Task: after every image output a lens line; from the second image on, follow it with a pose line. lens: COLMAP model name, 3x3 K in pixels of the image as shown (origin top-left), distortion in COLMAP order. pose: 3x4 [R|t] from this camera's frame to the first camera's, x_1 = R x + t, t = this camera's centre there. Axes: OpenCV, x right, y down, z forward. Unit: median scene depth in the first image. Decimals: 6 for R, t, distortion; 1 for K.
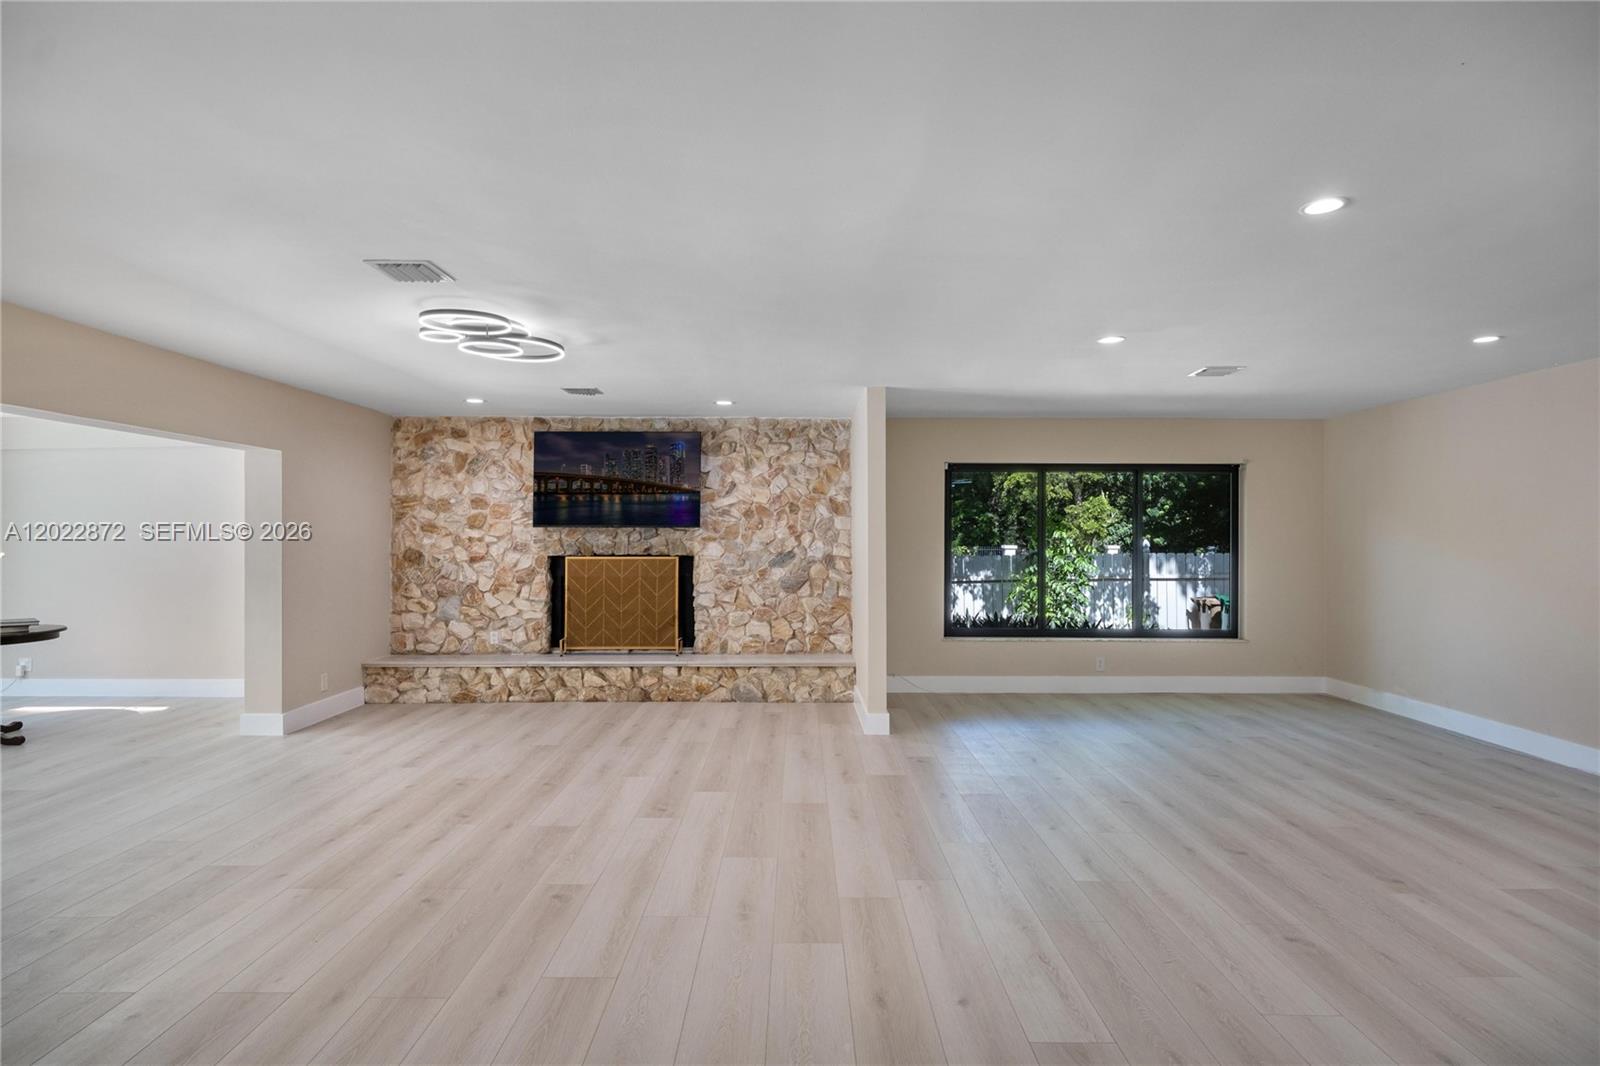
lens RADIAL K [[872.2, 0, 805.6], [0, 872.2, 527.9], [0, 0, 1]] dist [0.042464, -0.043514]
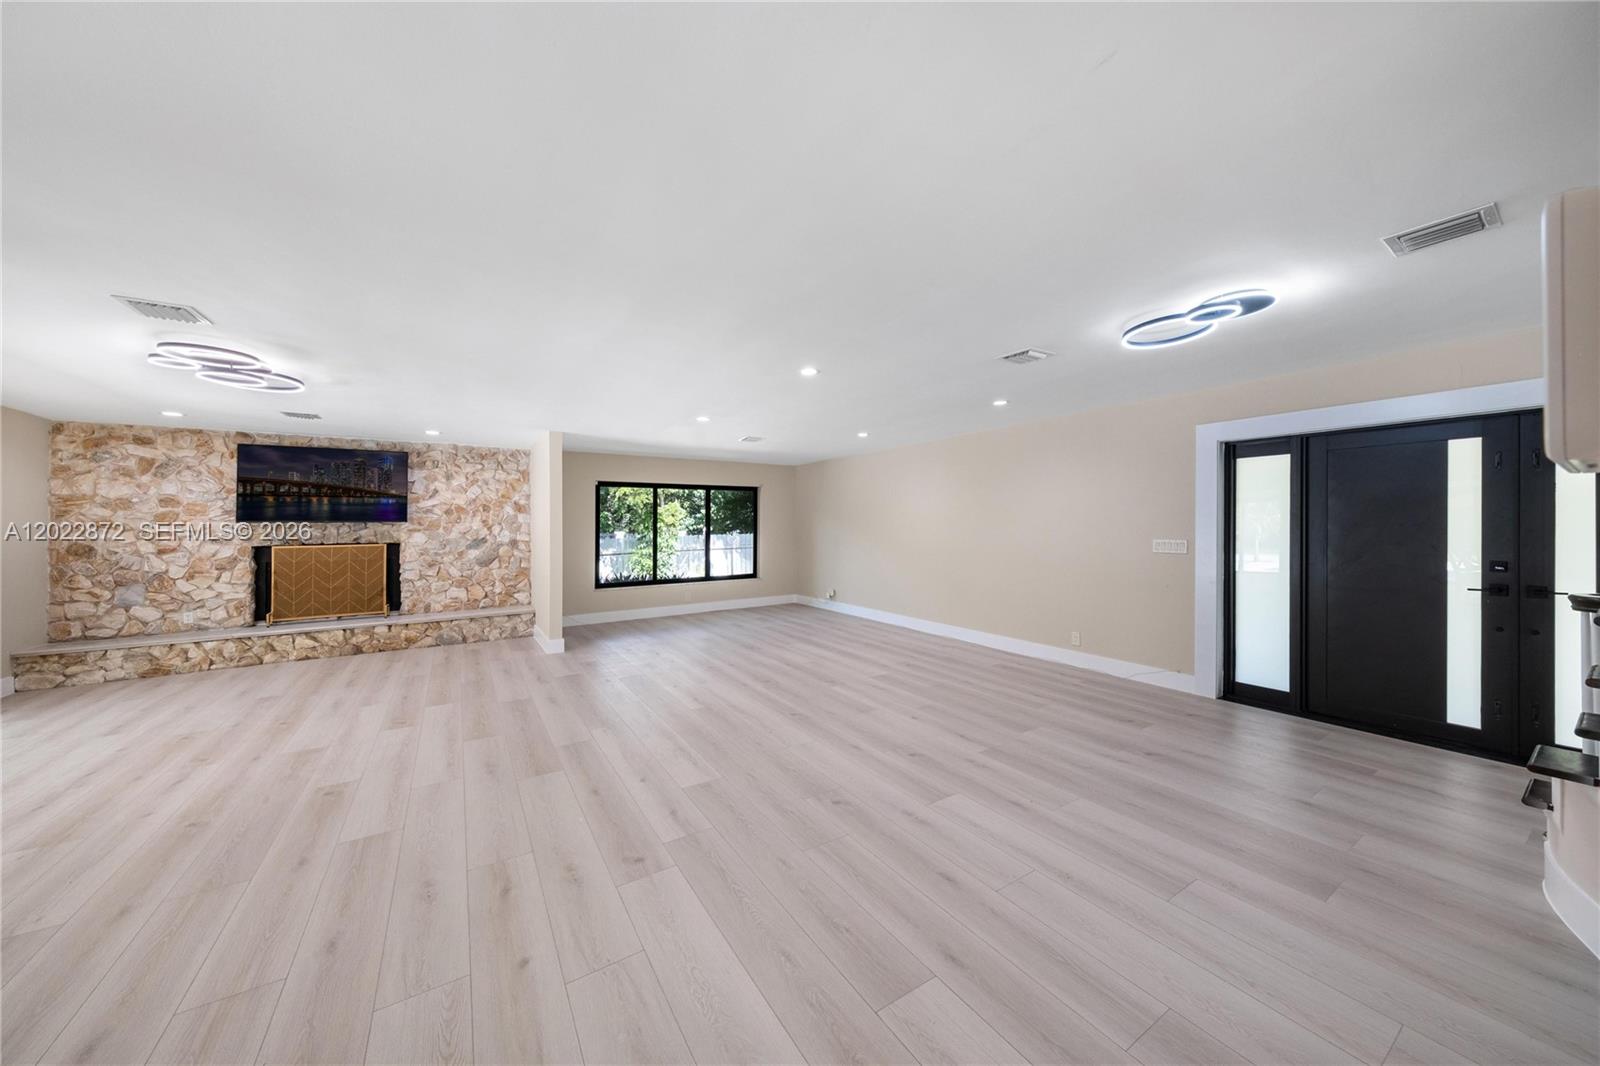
lens RADIAL K [[536.3, 0, 800.0], [0, 536.3, 533.0], [0, 0, 1]] dist [0.000746, 0.000022]
pose [[0.848845, -0.018242, 0.528328, -0.042325], [0.006423, 0.999687, 0.024197, 0.000367], [-0.528604, -0.017146, 0.848696, -0.037343]]
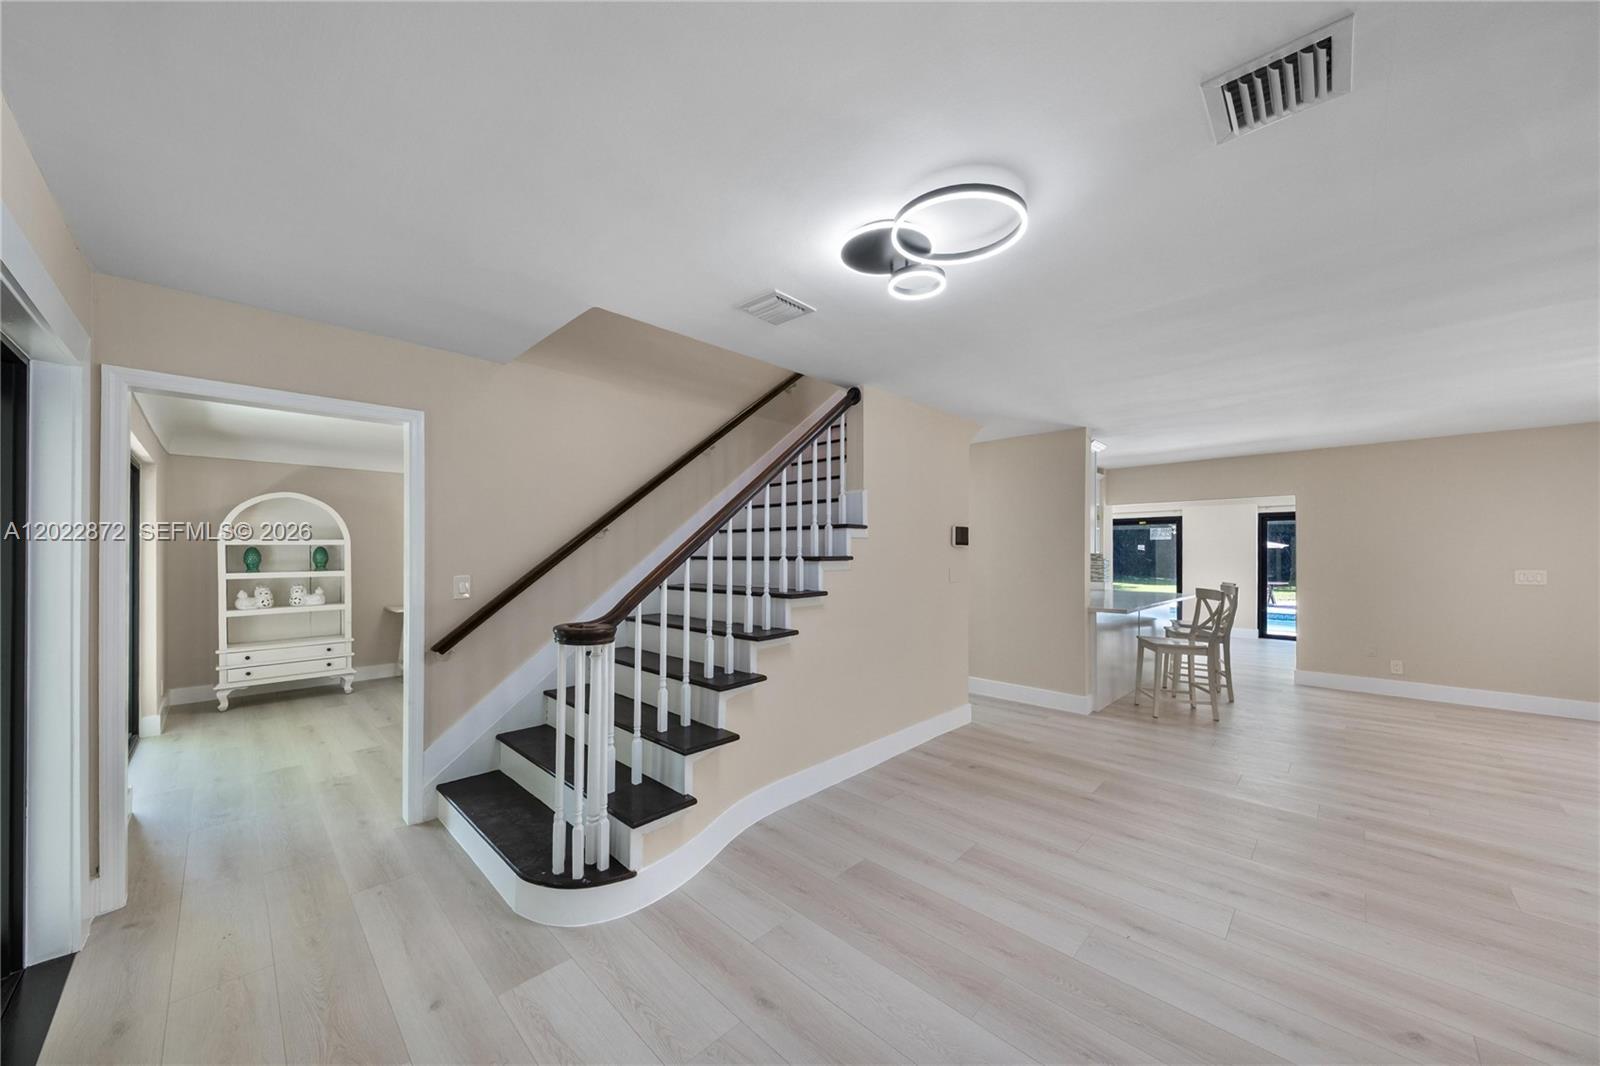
lens RADIAL K [[560.2, 0, 792.8], [0, 560.2, 553.8], [0, 0, 1]] dist [-0.000332, 0.000045]
pose [[-0.721033, -0.001672, -0.692899, 0.592510], [0.003212, 0.999978, -0.005756, 0.004653], [0.692894, -0.006376, -0.721012, 0.270952]]
